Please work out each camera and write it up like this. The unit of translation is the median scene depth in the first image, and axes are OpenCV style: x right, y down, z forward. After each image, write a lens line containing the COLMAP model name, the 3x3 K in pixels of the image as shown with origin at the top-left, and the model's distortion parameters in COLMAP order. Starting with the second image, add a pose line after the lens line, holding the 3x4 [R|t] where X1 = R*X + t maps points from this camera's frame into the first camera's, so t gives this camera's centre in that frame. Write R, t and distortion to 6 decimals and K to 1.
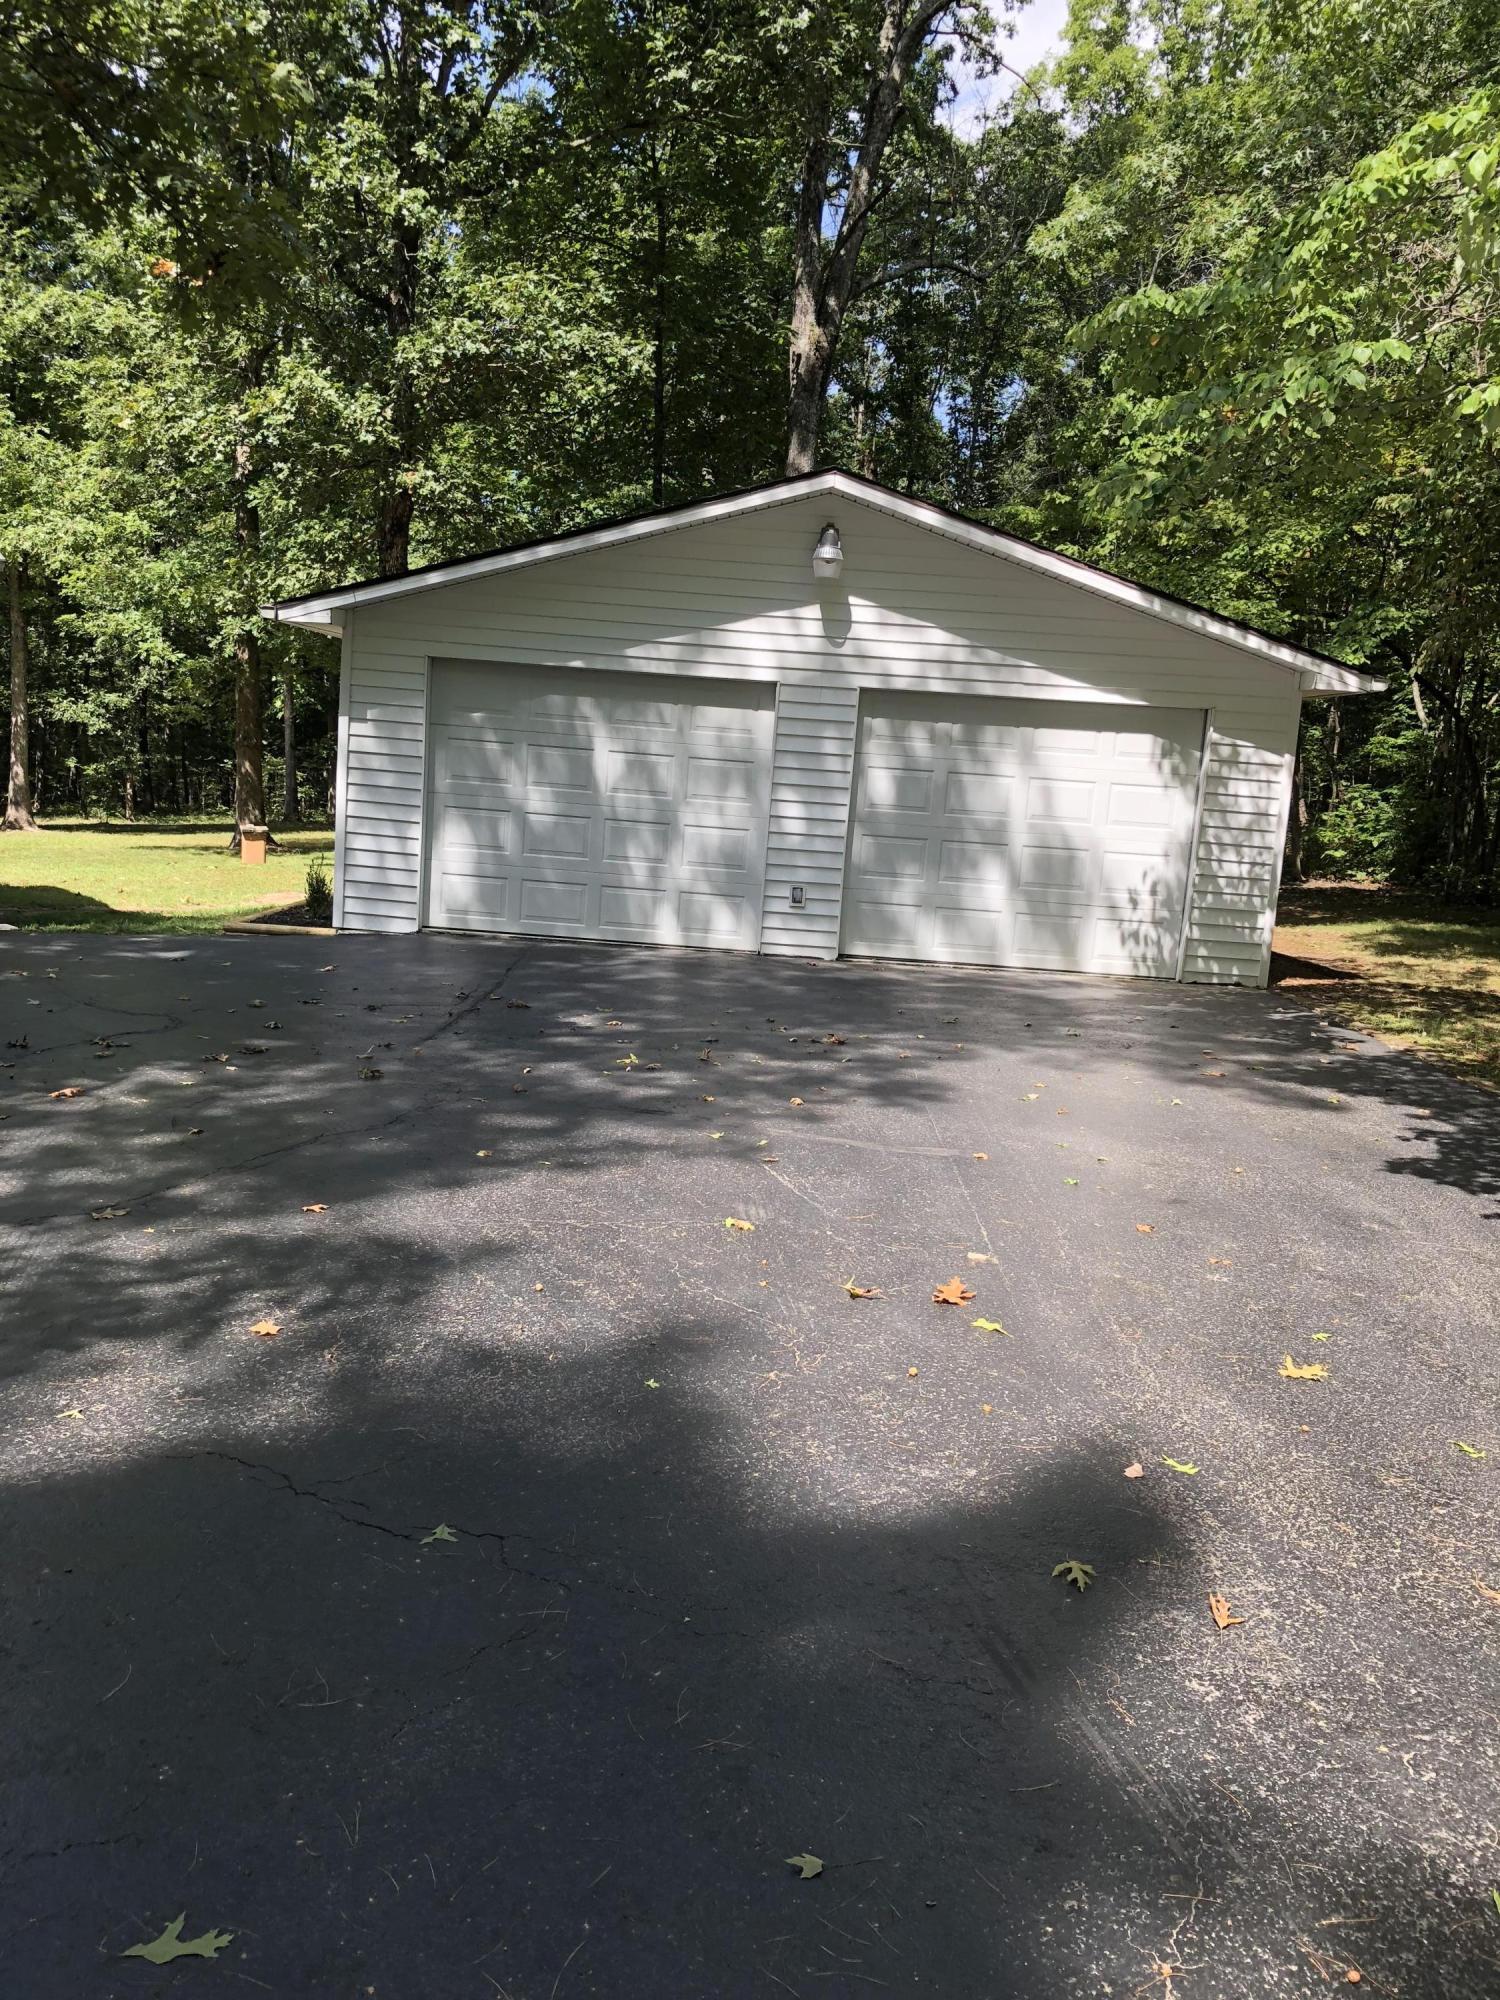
lens RADIAL K [[1651.9, 0, 746.4], [0, 1651.9, 1000.6], [0, 0, 1]] dist [-0.001464, -0.009794]
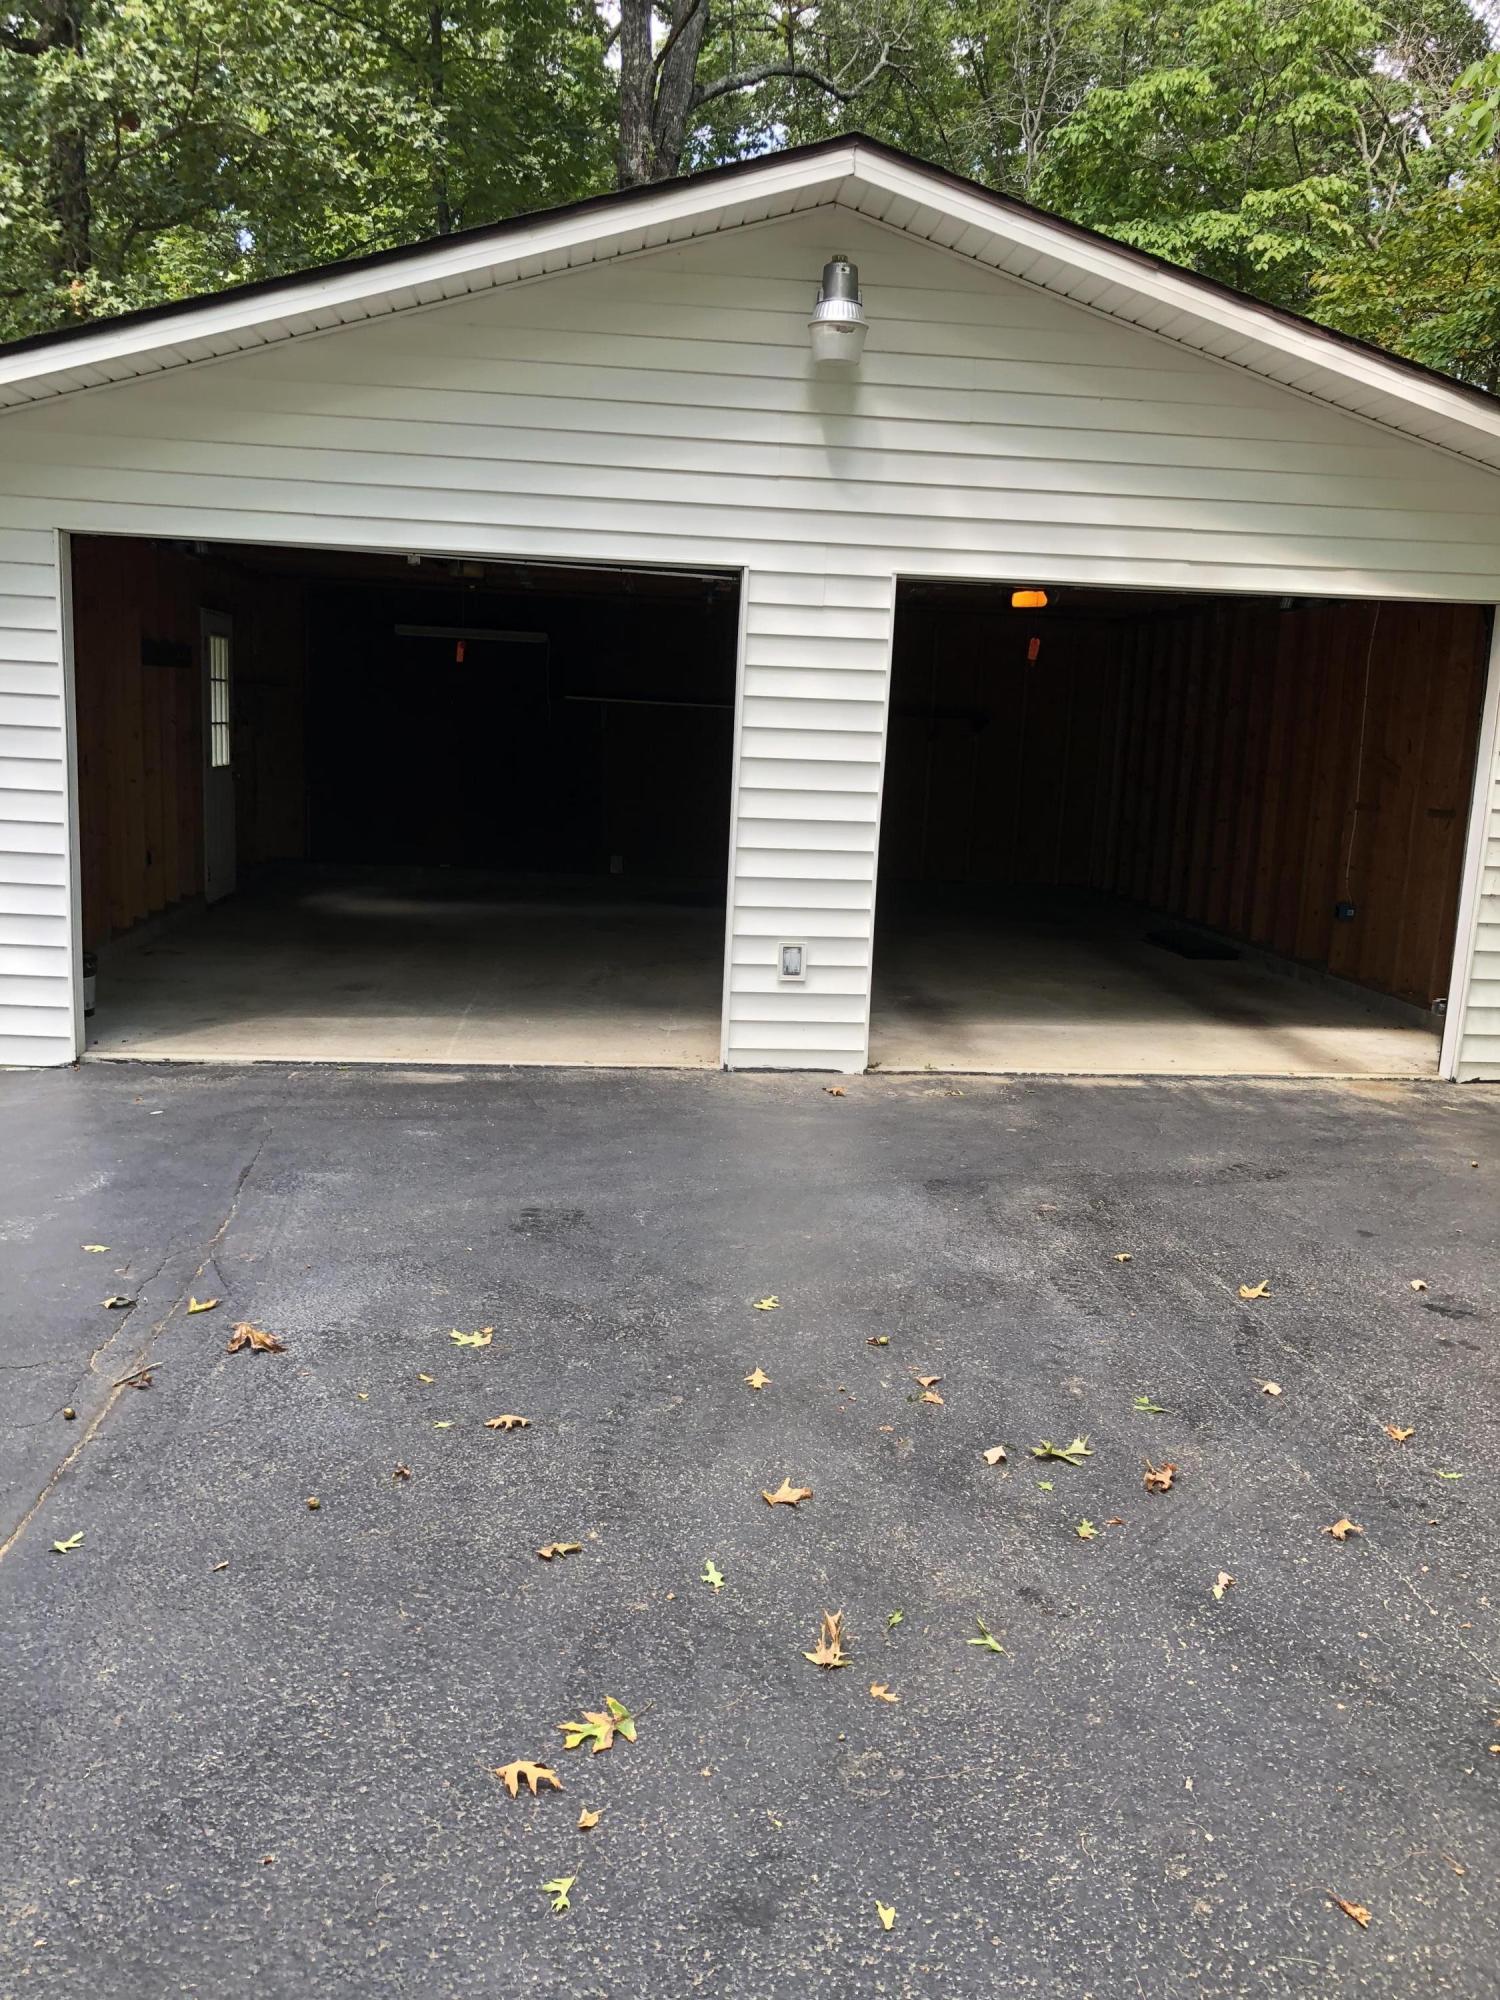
lens RADIAL K [[1651.9, 0, 754.5], [0, 1651.9, 999.9], [0, 0, 1]] dist [-0.001464, -0.009794]
pose [[0.990980, -0.050797, 0.124009, -0.049935], [0.047234, 0.998387, 0.031504, -0.068696], [-0.125409, -0.025362, 0.991781, 0.458263]]
